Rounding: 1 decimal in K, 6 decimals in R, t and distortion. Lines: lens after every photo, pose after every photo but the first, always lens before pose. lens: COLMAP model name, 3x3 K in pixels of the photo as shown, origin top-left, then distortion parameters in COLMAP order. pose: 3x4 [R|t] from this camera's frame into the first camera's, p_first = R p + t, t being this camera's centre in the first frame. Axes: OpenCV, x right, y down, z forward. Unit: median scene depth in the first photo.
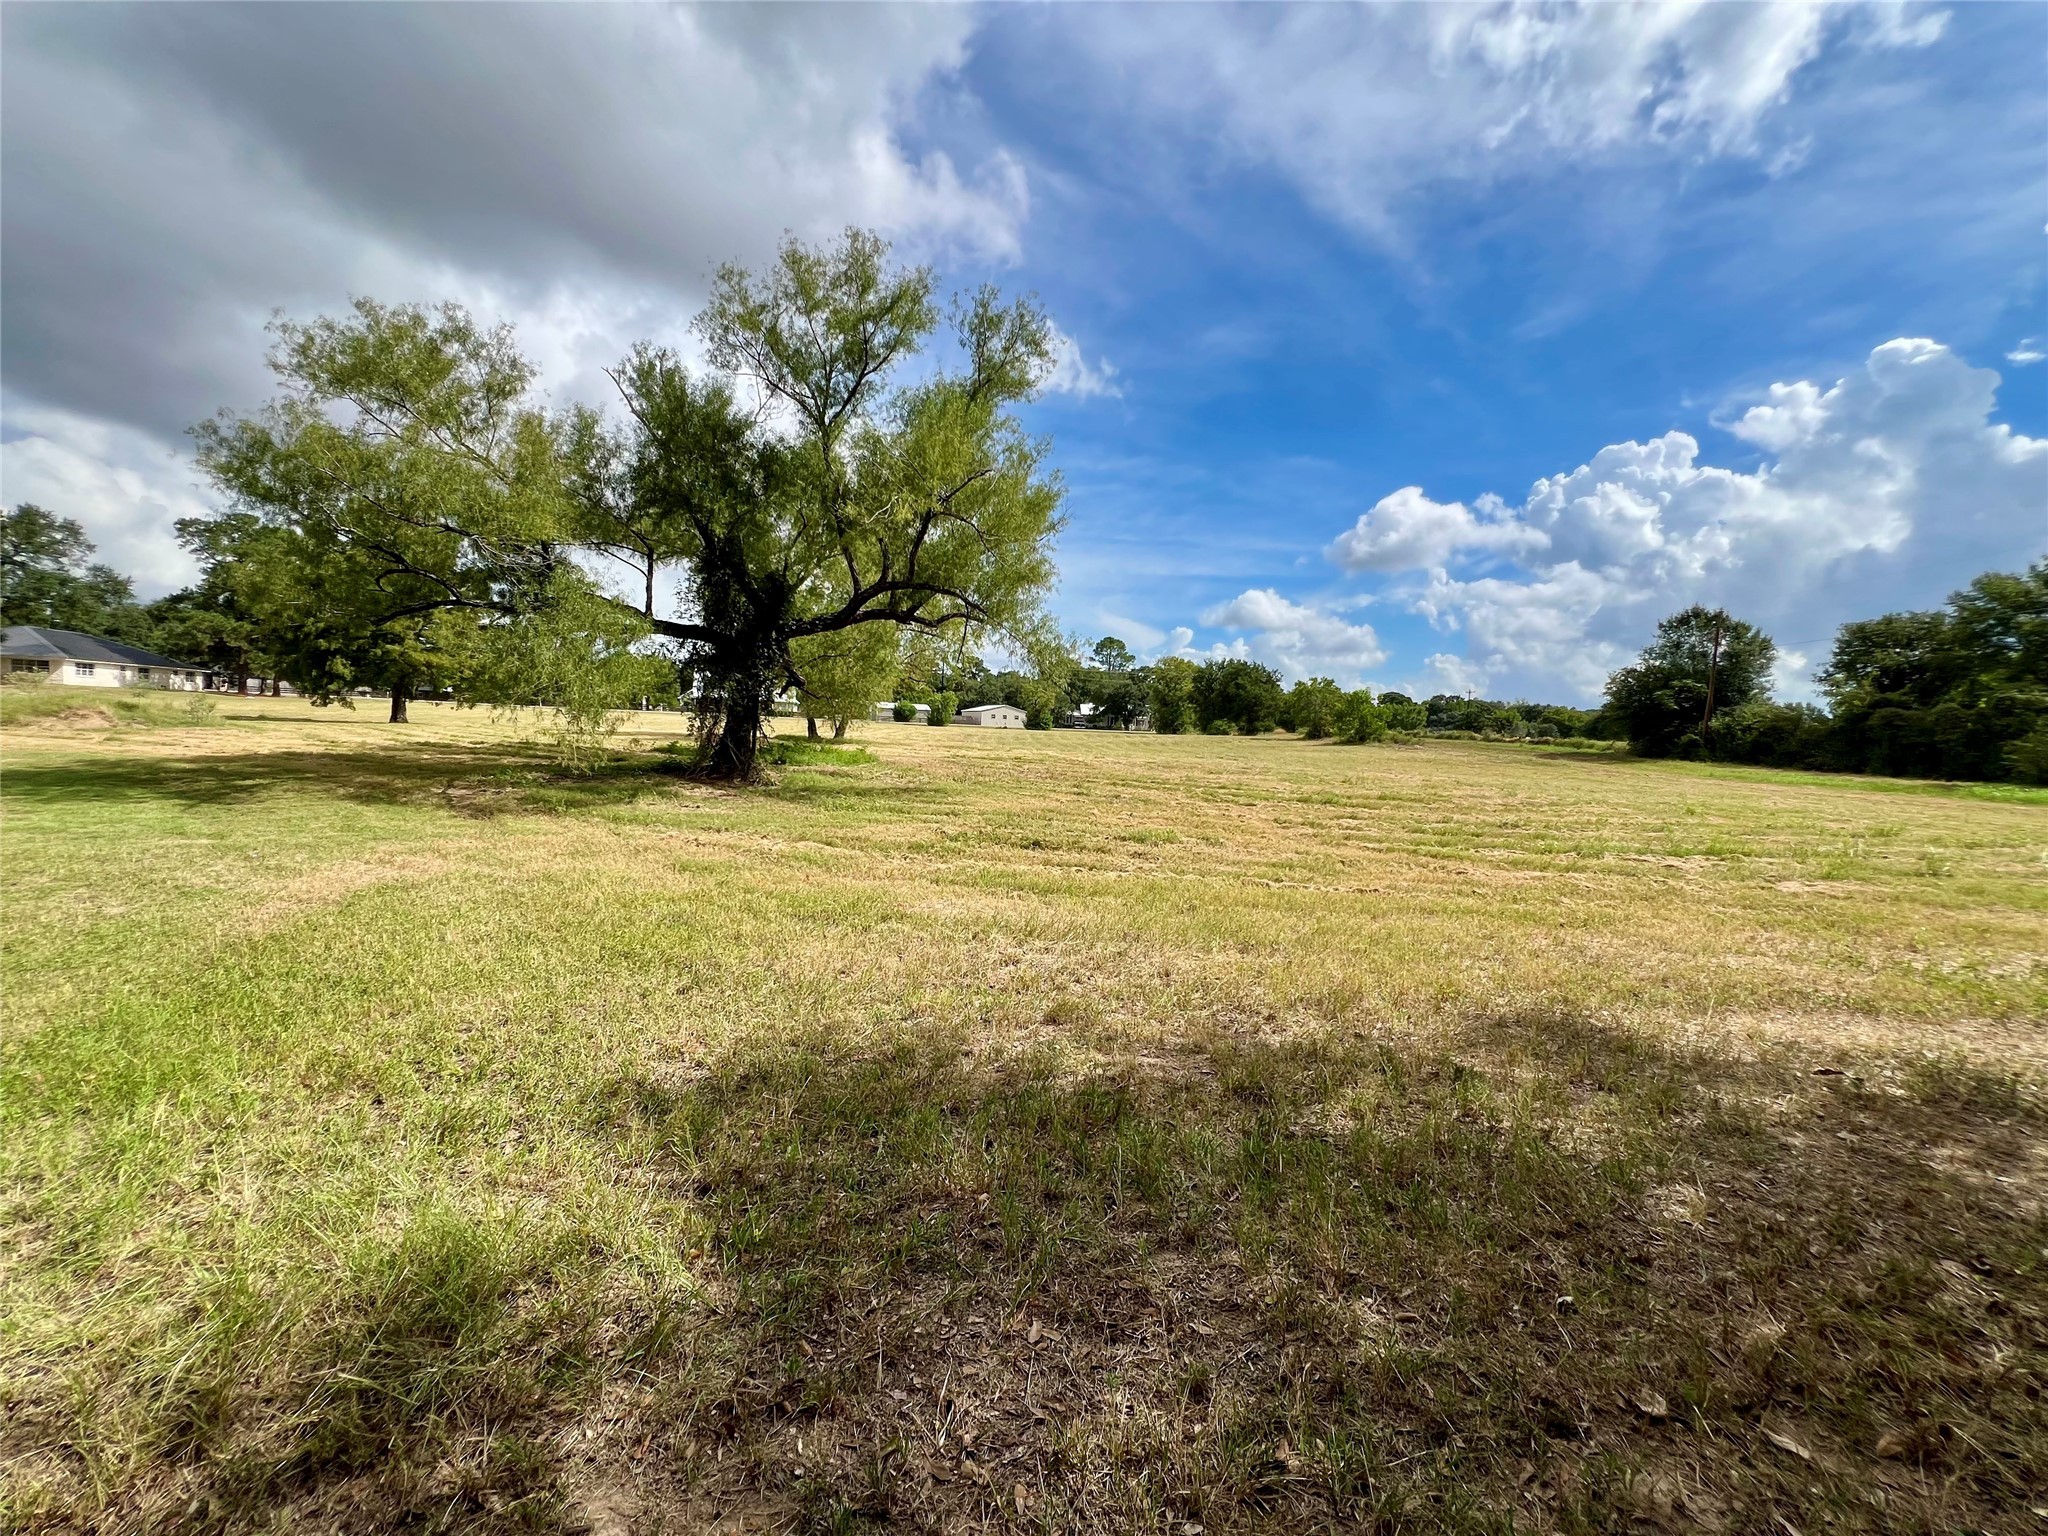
lens RADIAL K [[830.0, 0, 1032.7], [0, 830.0, 772.8], [0, 0, 1]] dist [-0.002407, 0.000958]
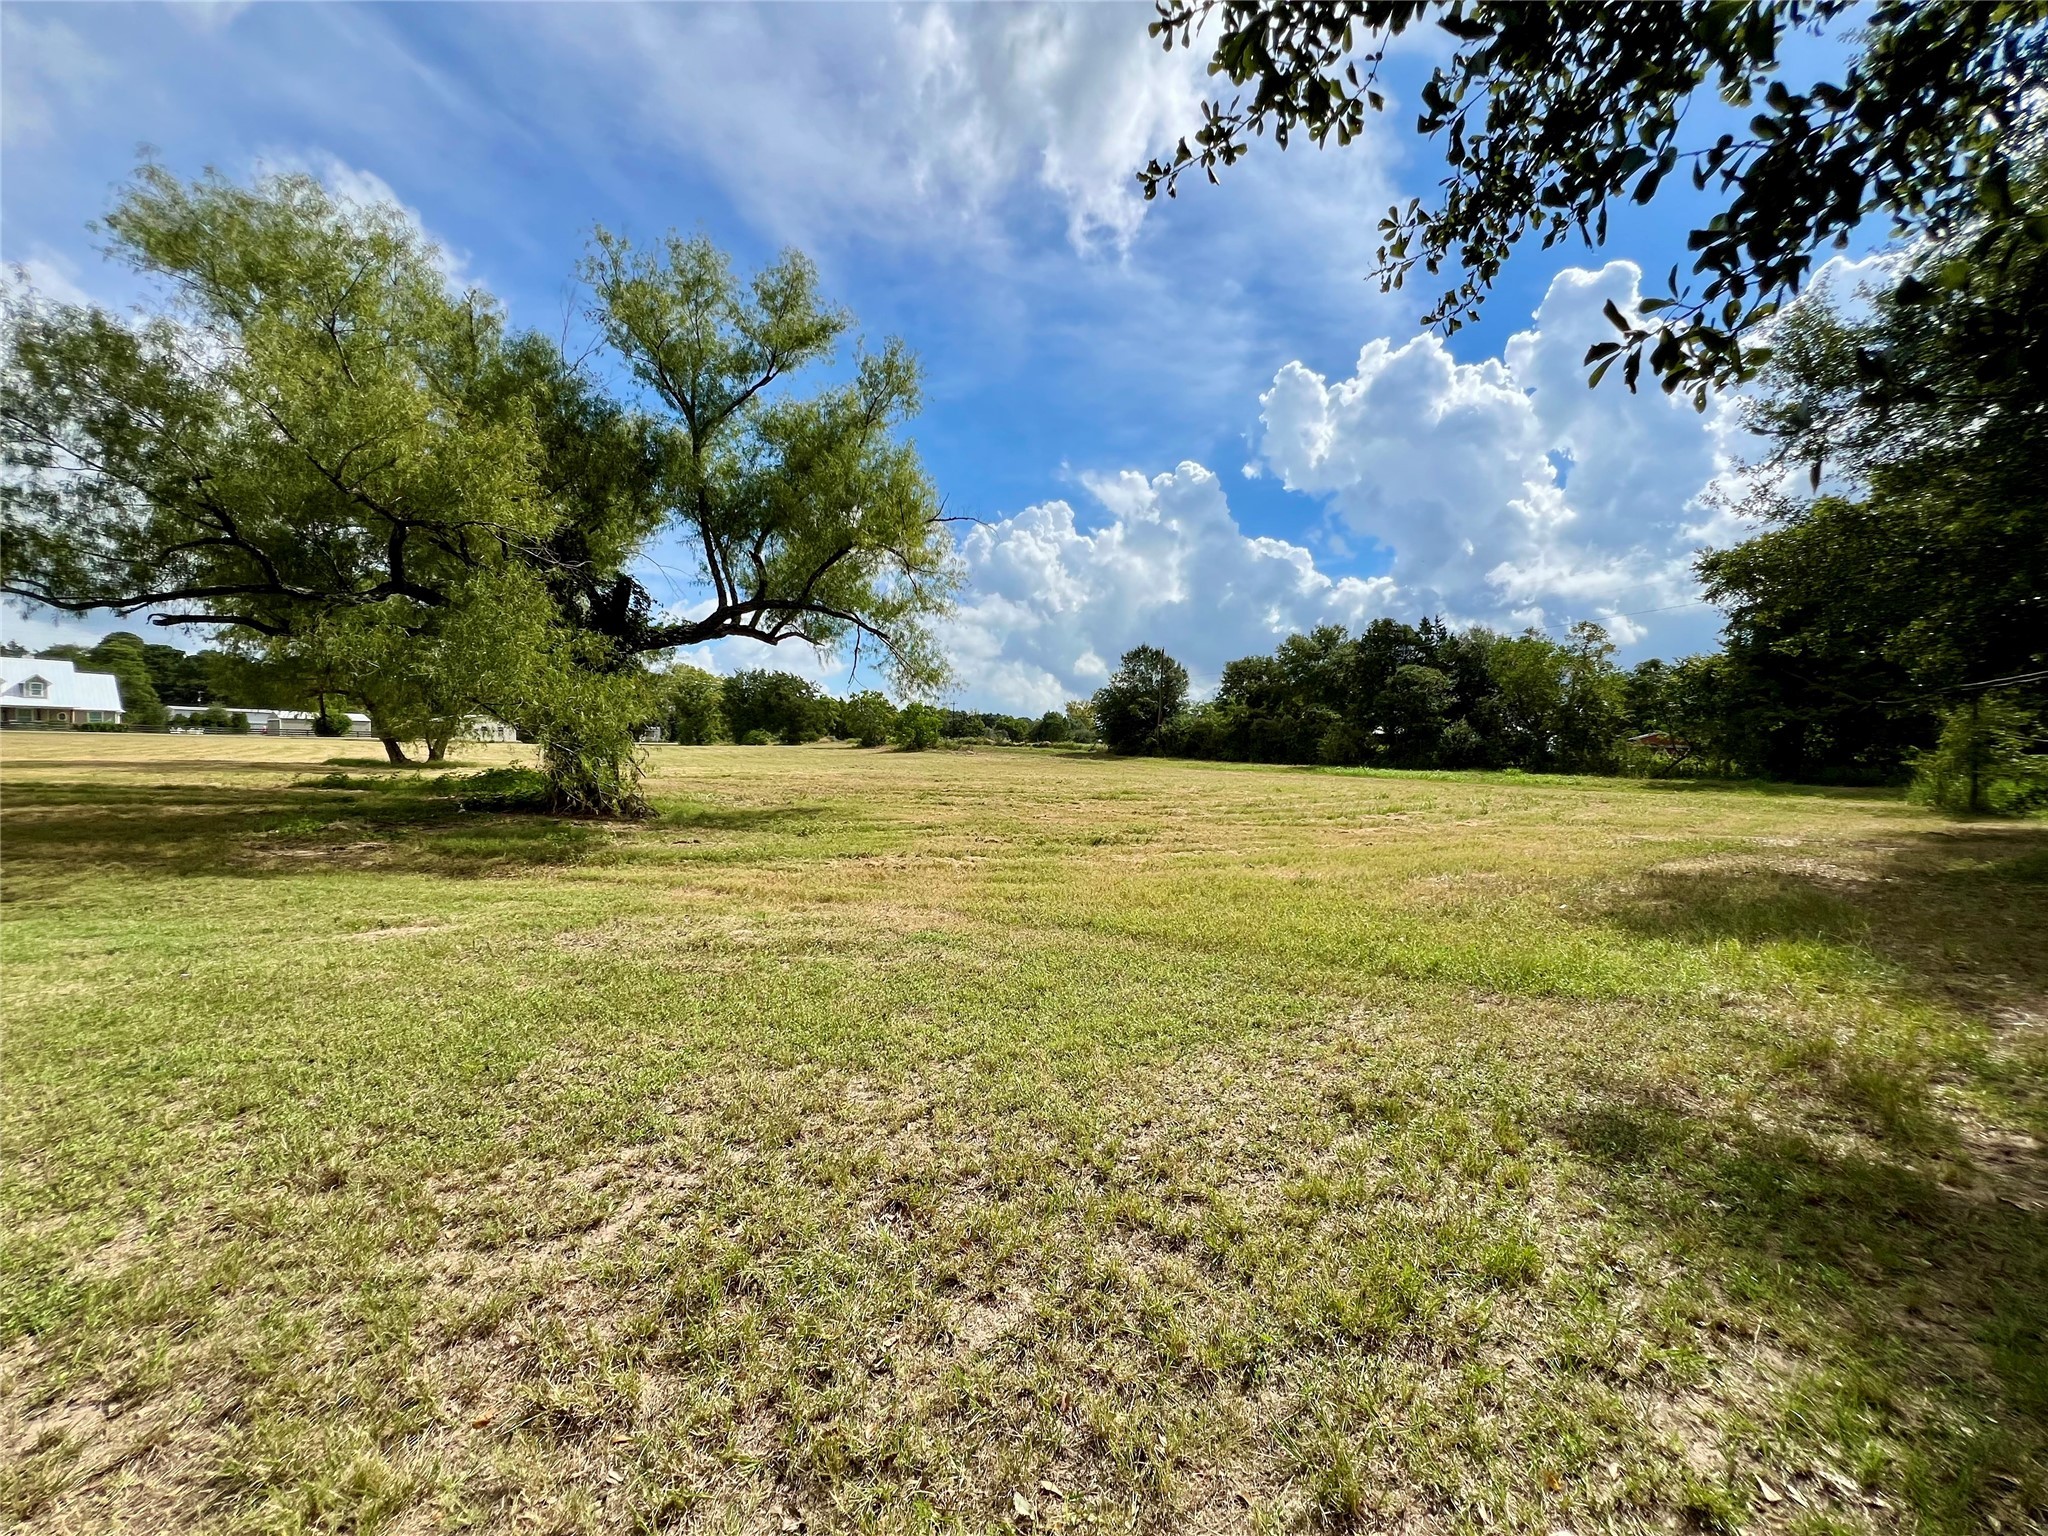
lens RADIAL K [[830.0, 0, 1029.2], [0, 830.0, 774.7], [0, 0, 1]] dist [-0.002407, 0.000958]
pose [[0.804735, -0.043426, 0.592043, -0.103402], [0.047220, 0.998843, 0.009081, -0.003711], [-0.591753, 0.020649, 0.805855, 0.004463]]
